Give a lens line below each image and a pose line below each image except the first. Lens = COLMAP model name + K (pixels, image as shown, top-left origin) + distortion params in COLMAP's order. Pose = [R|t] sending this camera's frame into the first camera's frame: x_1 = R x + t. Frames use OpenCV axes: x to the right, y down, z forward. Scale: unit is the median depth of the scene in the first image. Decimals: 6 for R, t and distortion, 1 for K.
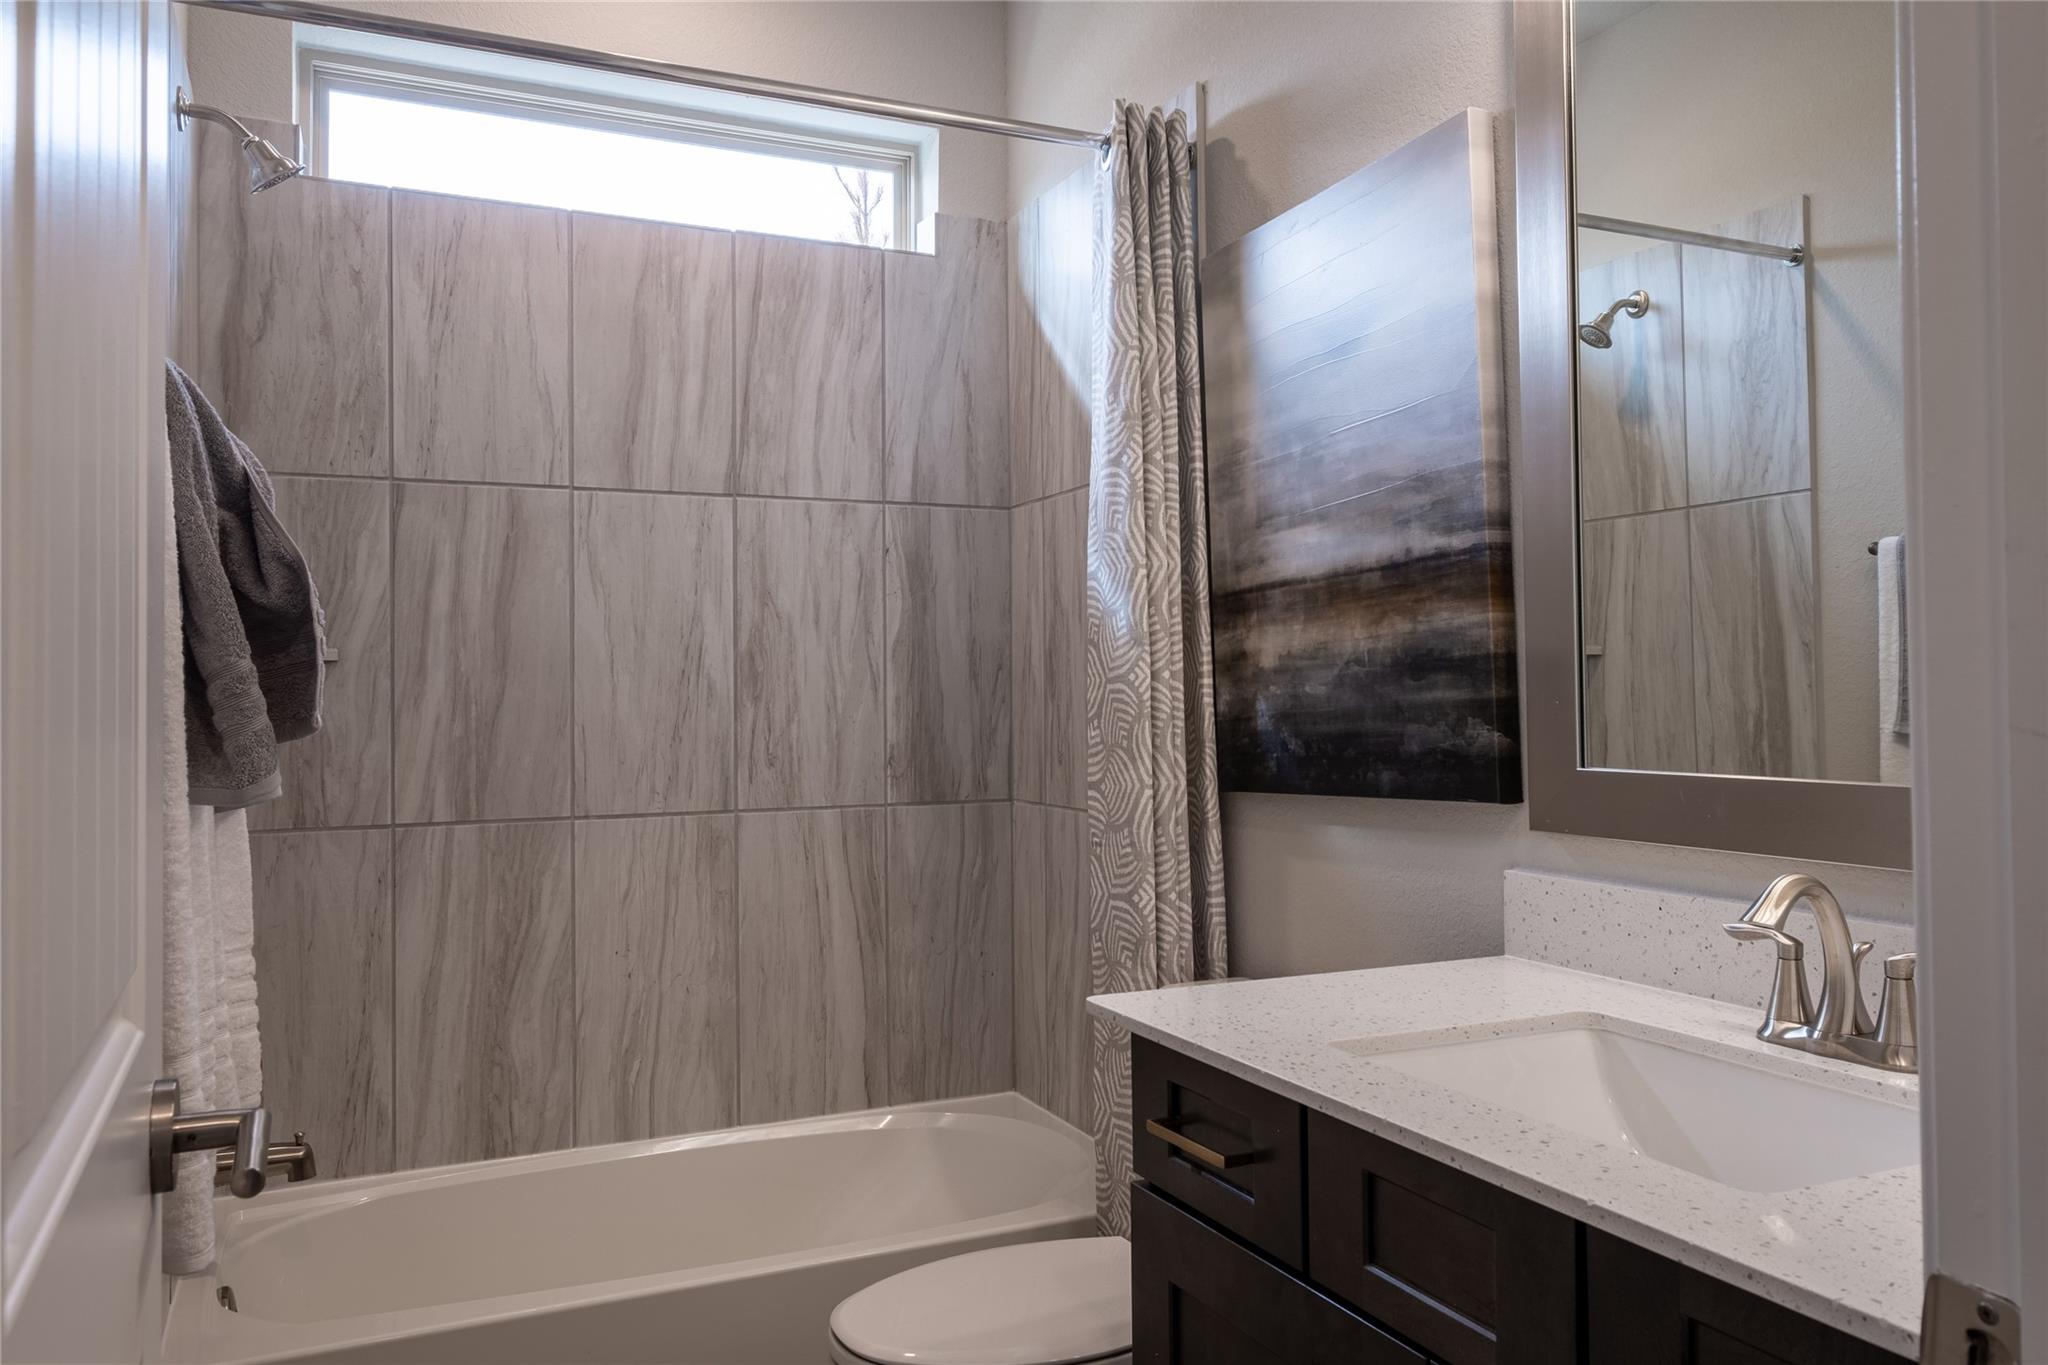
lens RADIAL K [[1513.0, 0, 1027.3], [0, 1513.0, 708.2], [0, 0, 1]] dist [-0.007357, 0.000085]
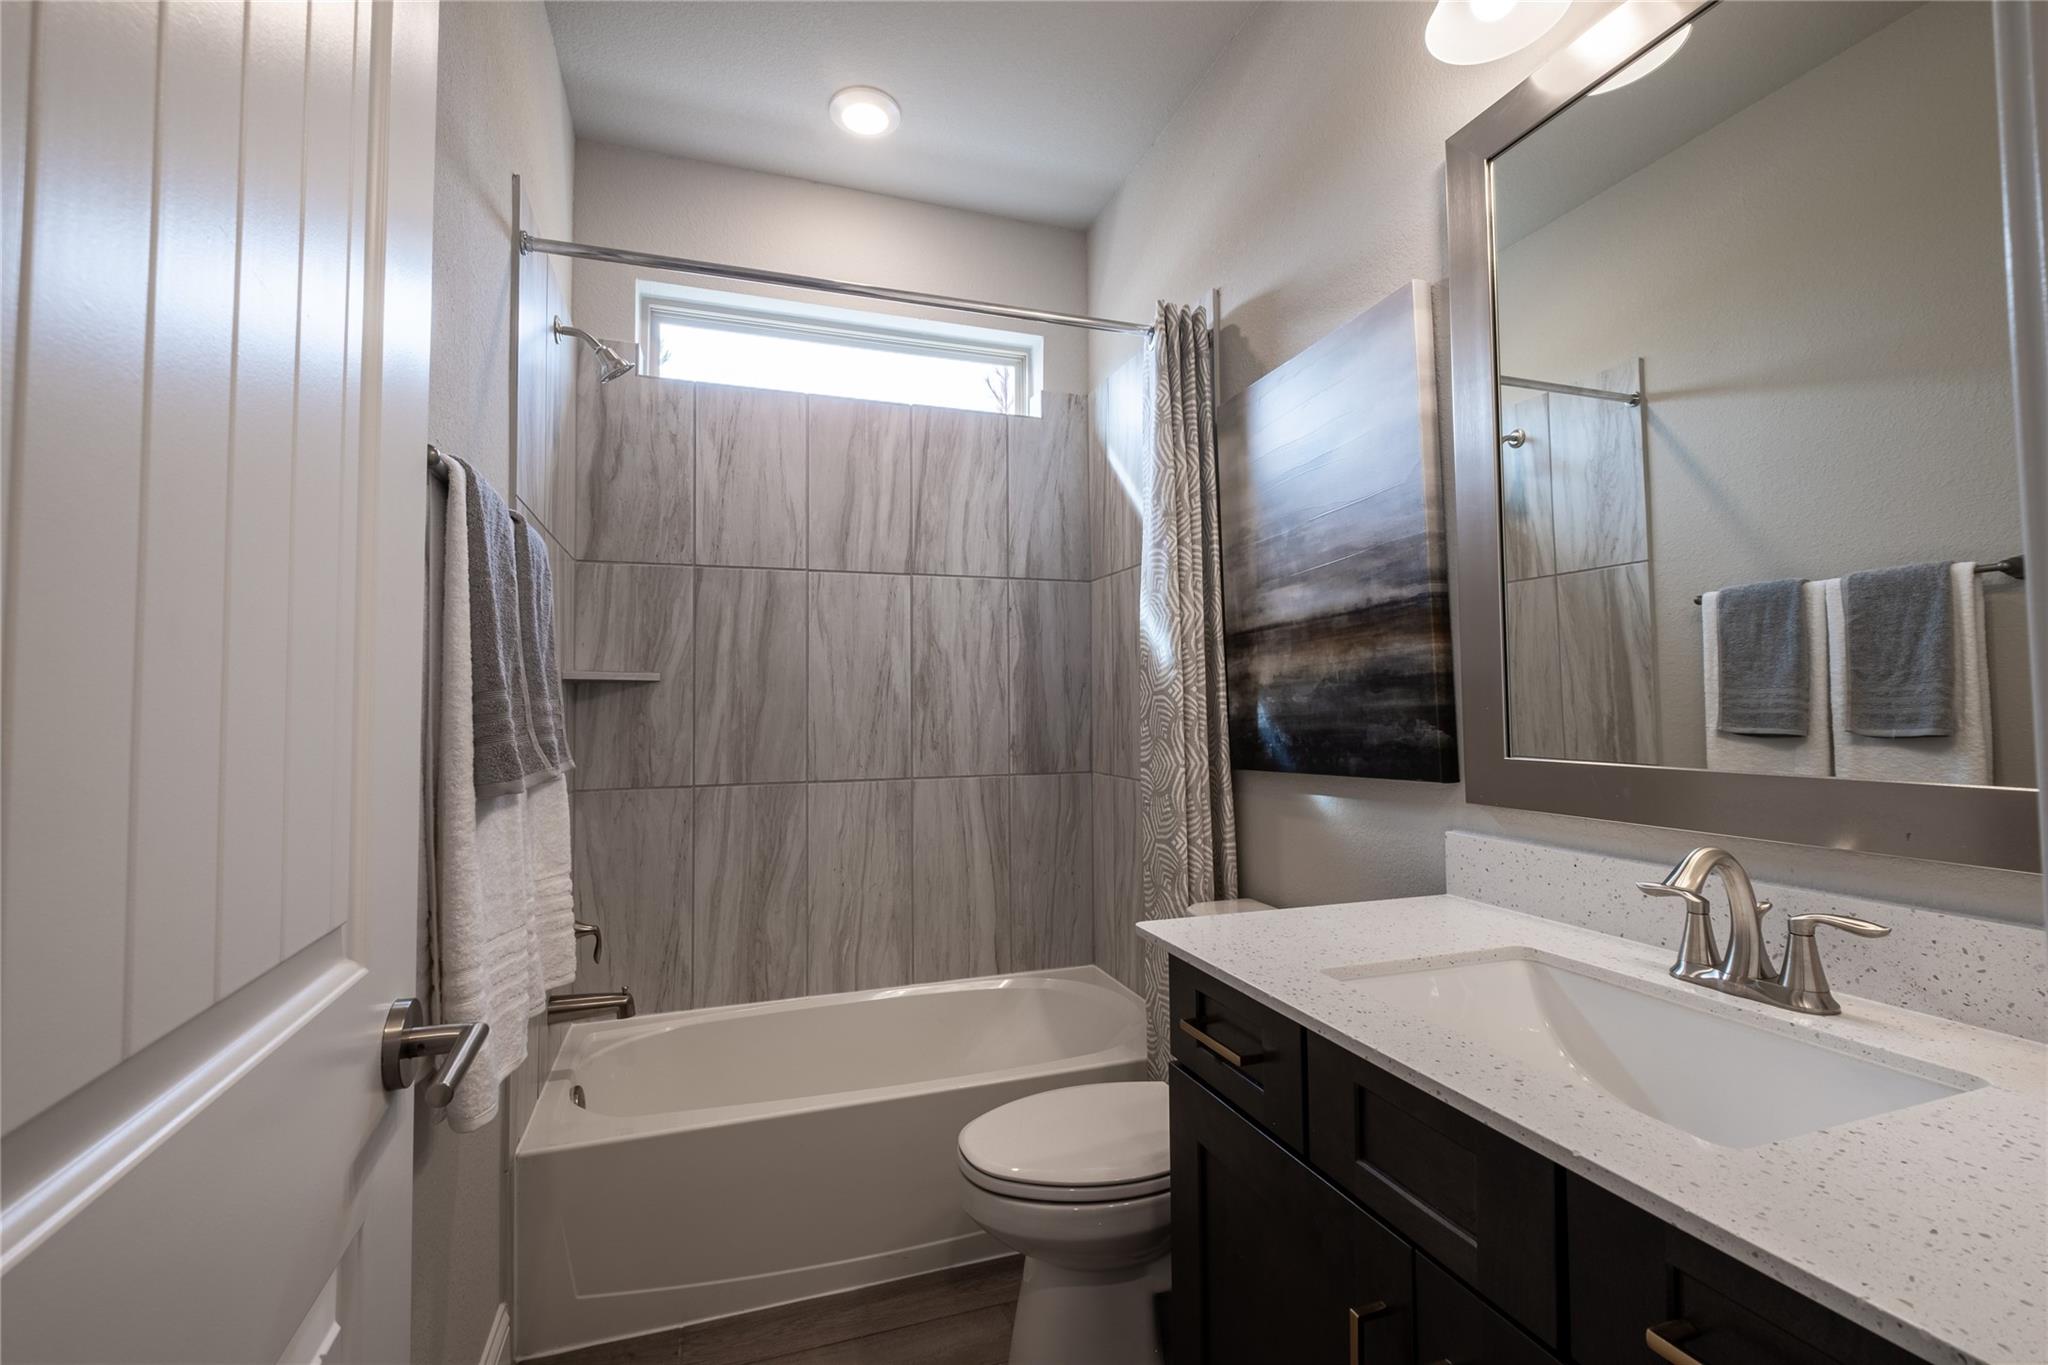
lens RADIAL K [[893.3, 0, 1024.0], [0, 893.3, 682.5], [0, 0, 1]] dist [-0.001903, -0.000492]
pose [[0.995255, -0.001631, -0.097288, 0.011394], [-0.001455, 0.999498, -0.031644, -0.000958], [0.097291, 0.031635, 0.994753, 0.116049]]
